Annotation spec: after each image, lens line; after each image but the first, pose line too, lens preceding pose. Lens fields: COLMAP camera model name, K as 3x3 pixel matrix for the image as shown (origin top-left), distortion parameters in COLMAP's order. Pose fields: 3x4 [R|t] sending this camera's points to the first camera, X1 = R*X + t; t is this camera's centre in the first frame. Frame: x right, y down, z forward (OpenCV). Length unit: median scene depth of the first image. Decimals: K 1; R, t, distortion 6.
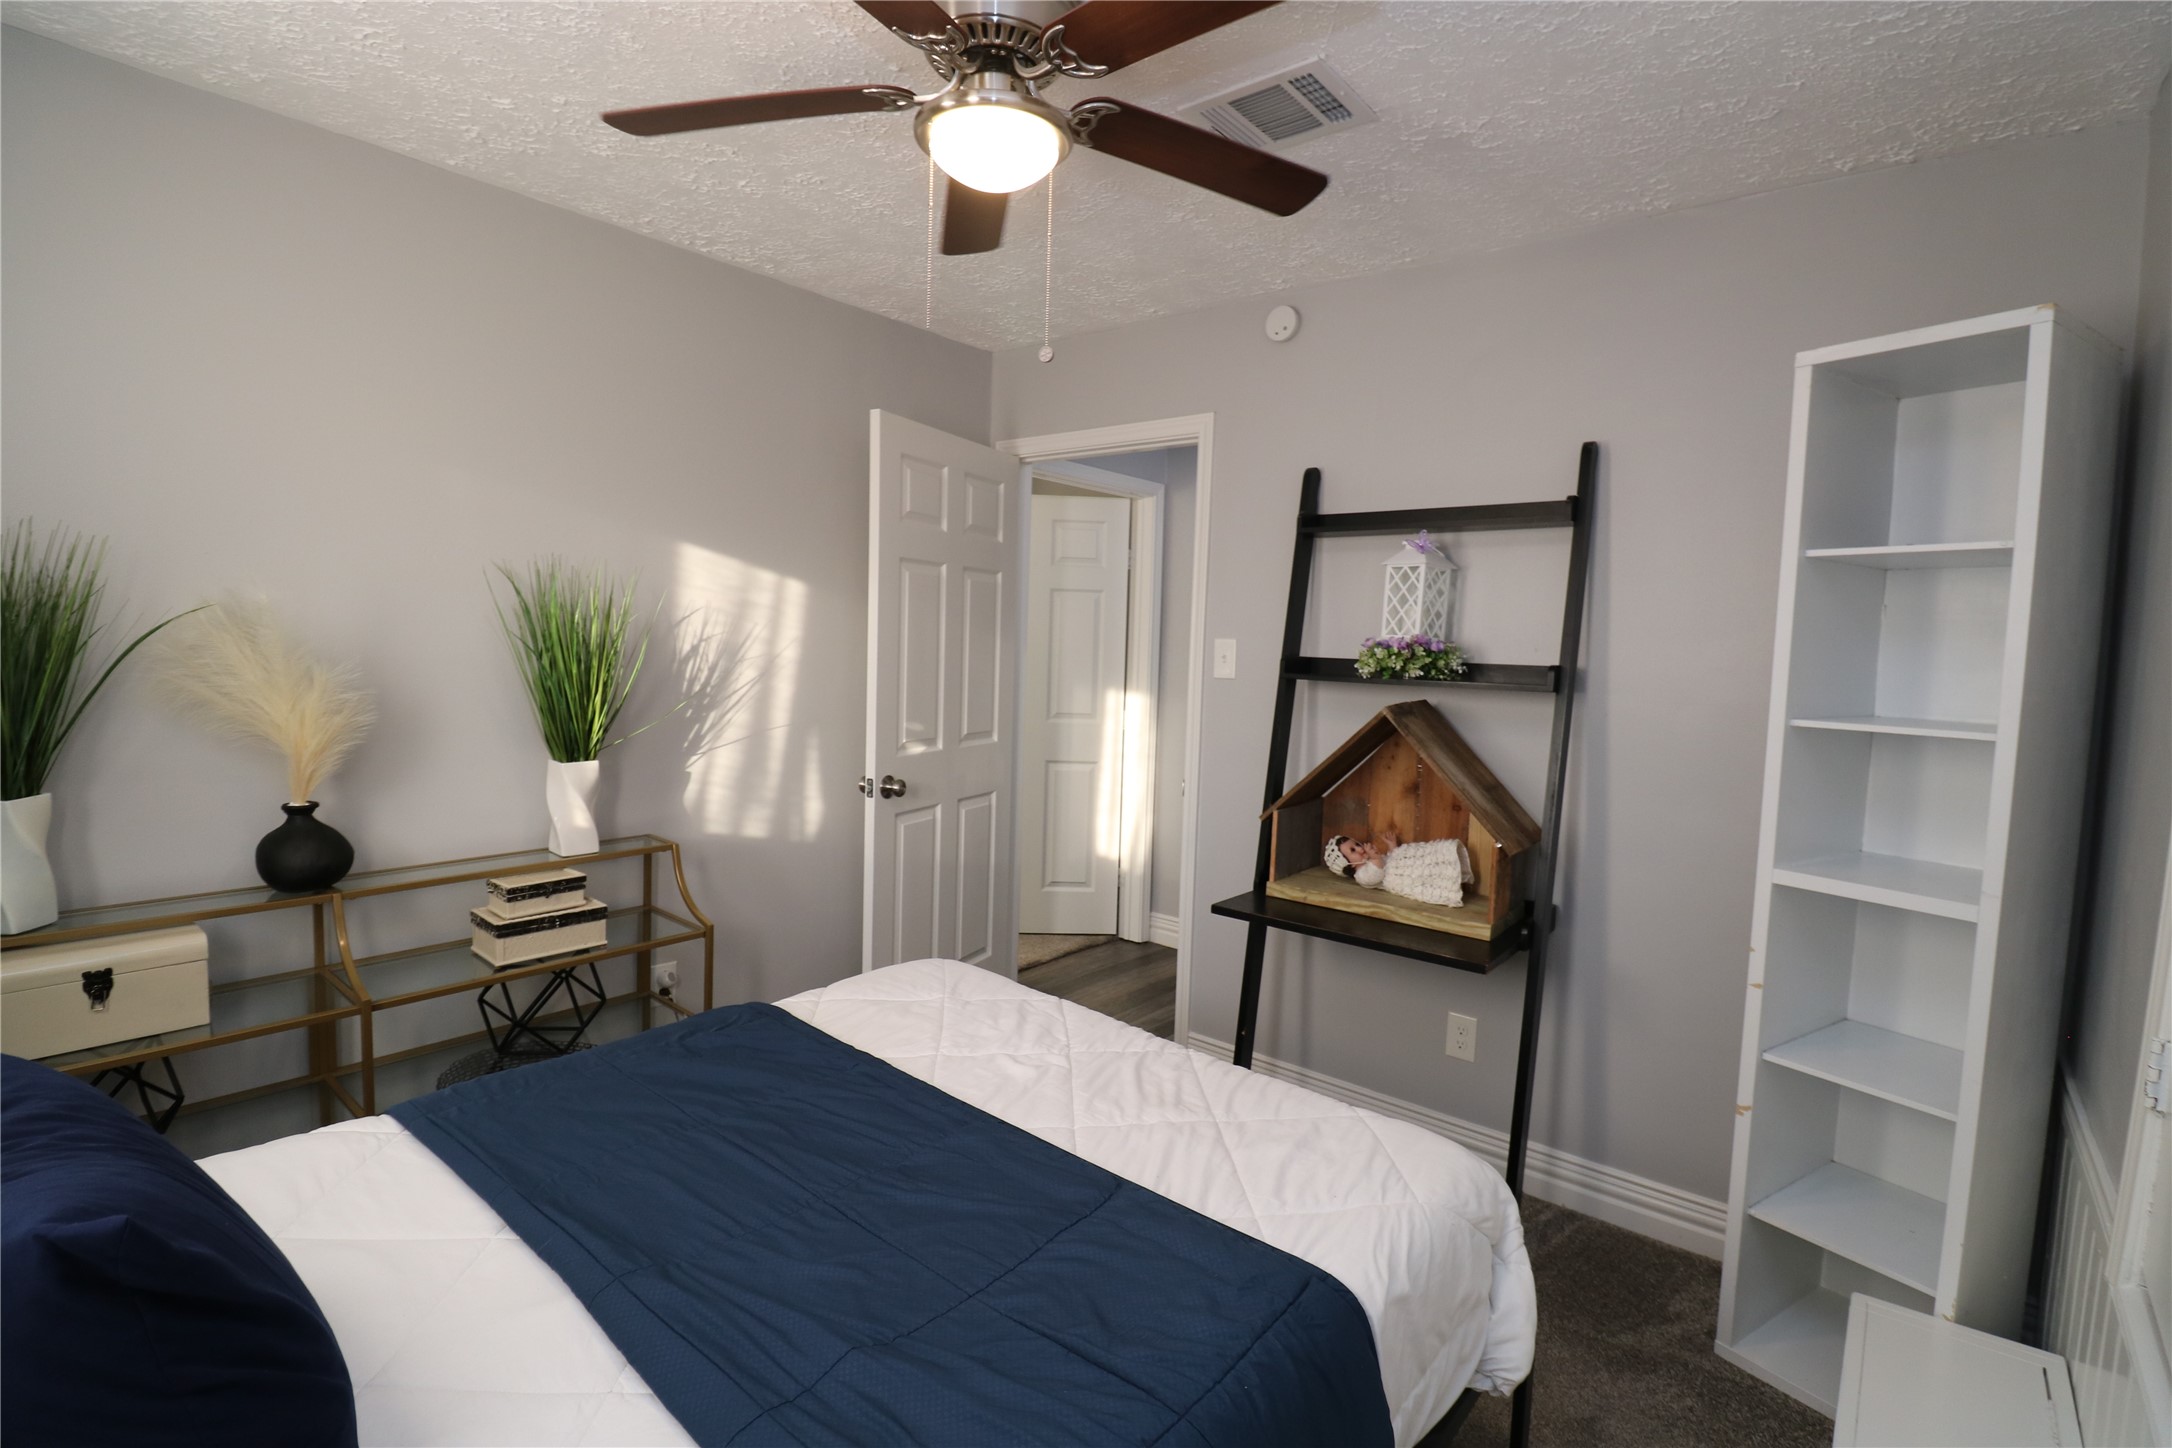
lens RADIAL K [[1009.8, 0, 1092.7], [0, 1009.8, 719.1], [0, 0, 1]] dist [-0.007894, -0.007759]
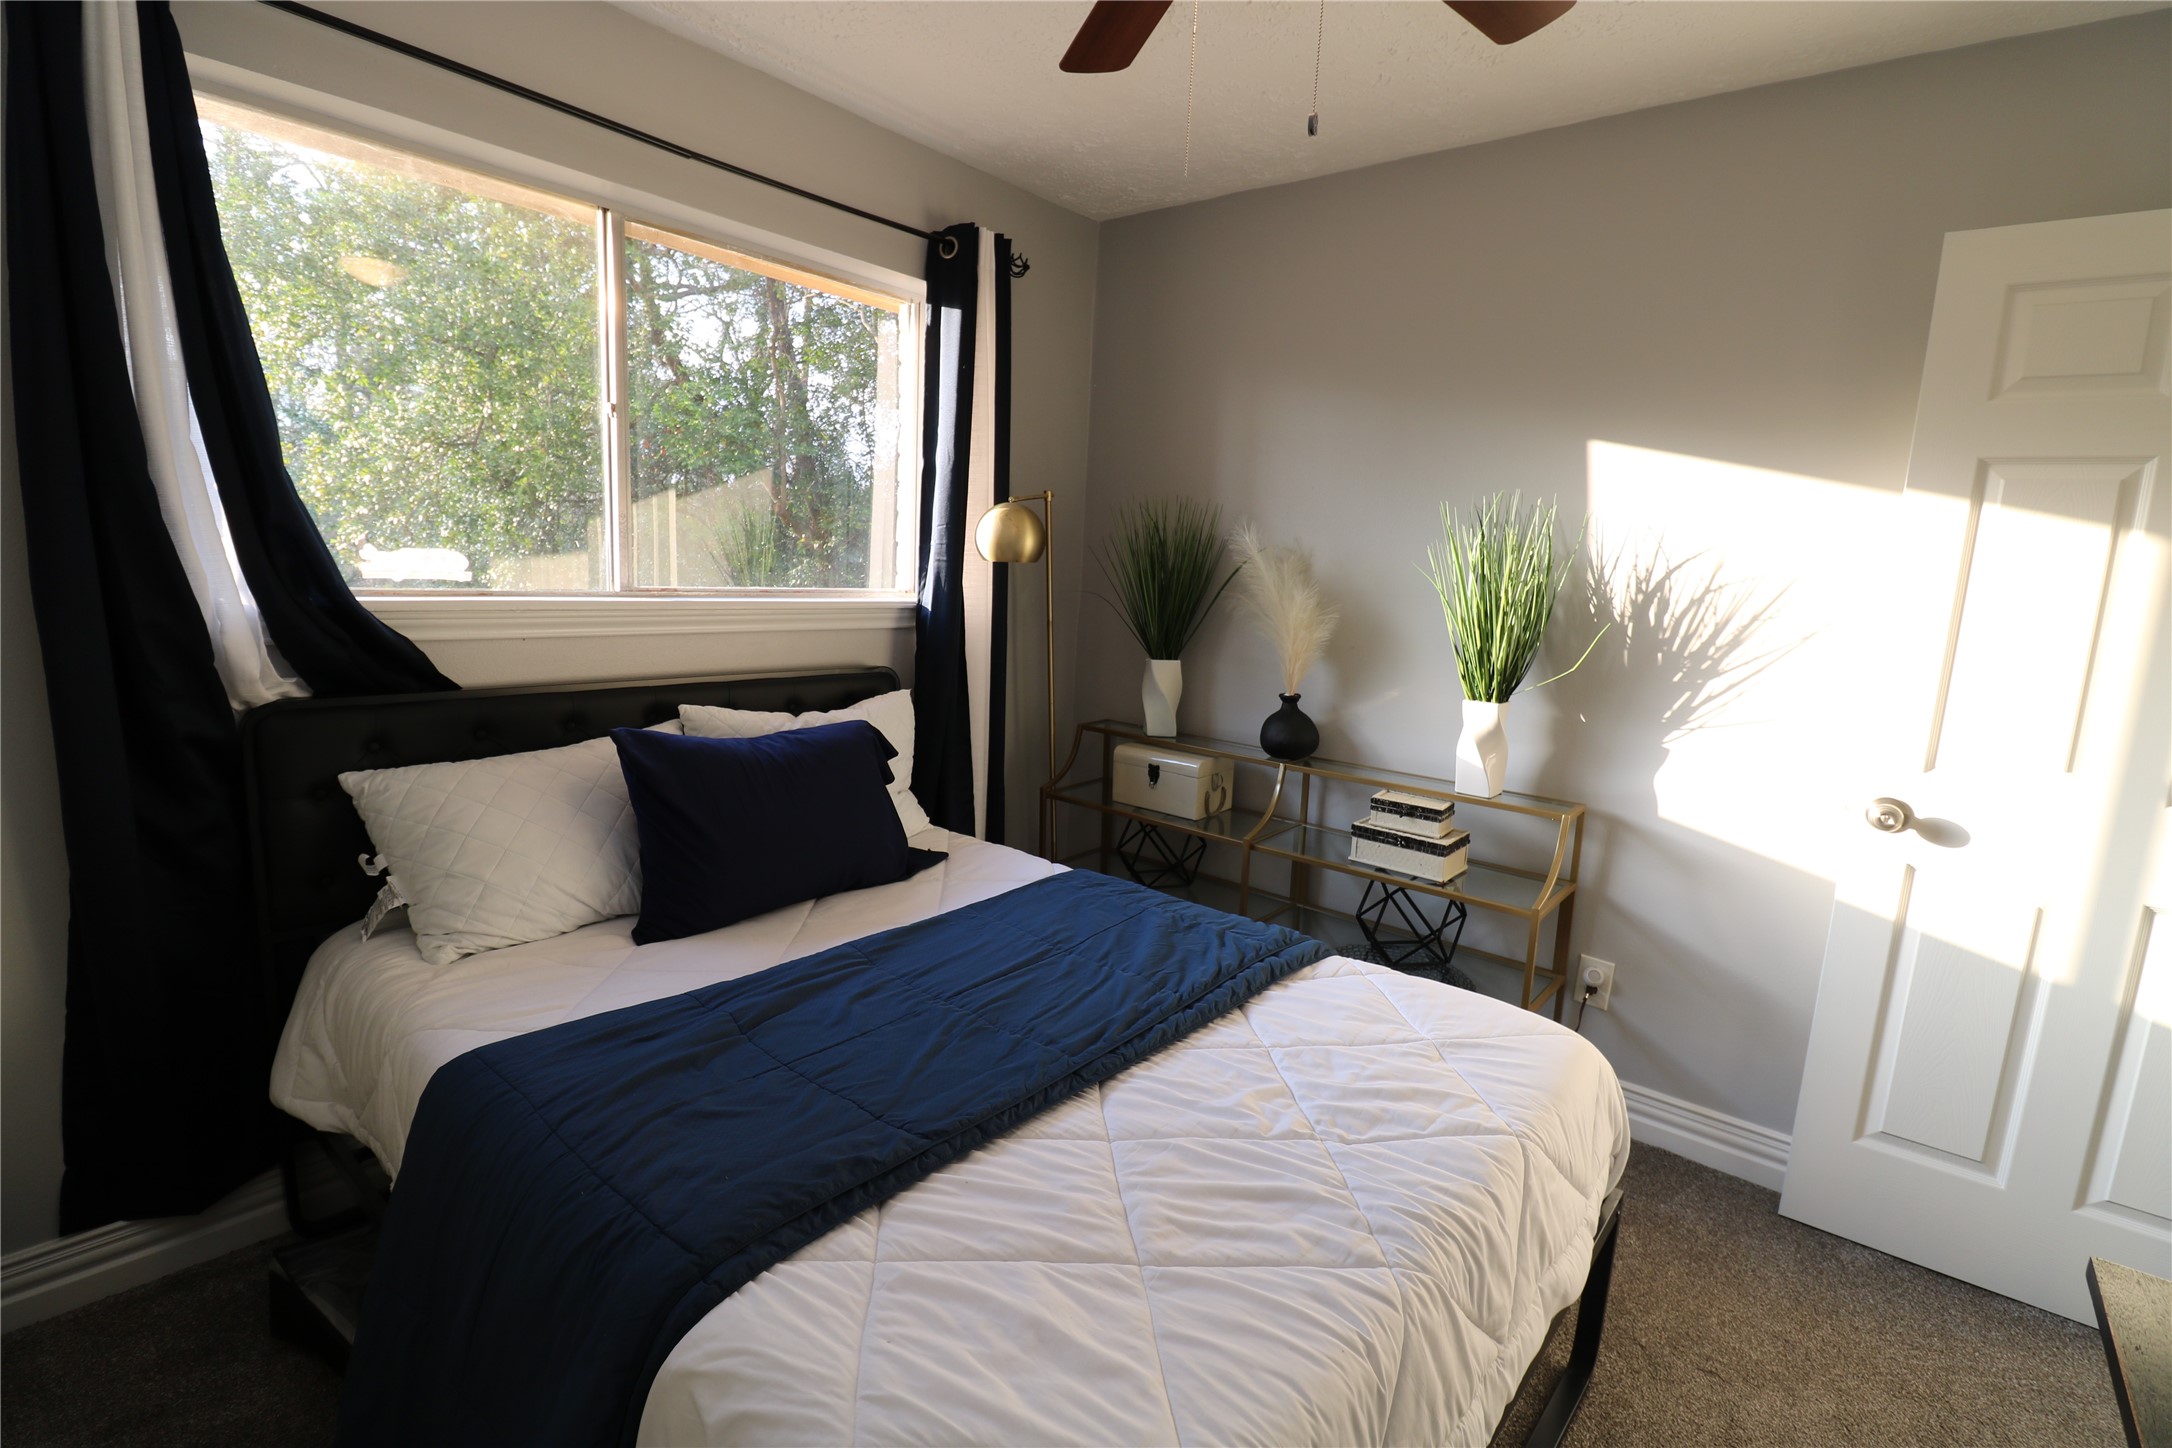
lens RADIAL K [[1009.8, 0, 1094.4], [0, 1009.8, 724.9], [0, 0, 1]] dist [-0.007894, -0.007759]
pose [[0.011450, 0.136790, -0.990534, 0.494644], [-0.124350, 0.983104, 0.134327, -0.022616], [0.992172, 0.121634, 0.028266, 0.613225]]
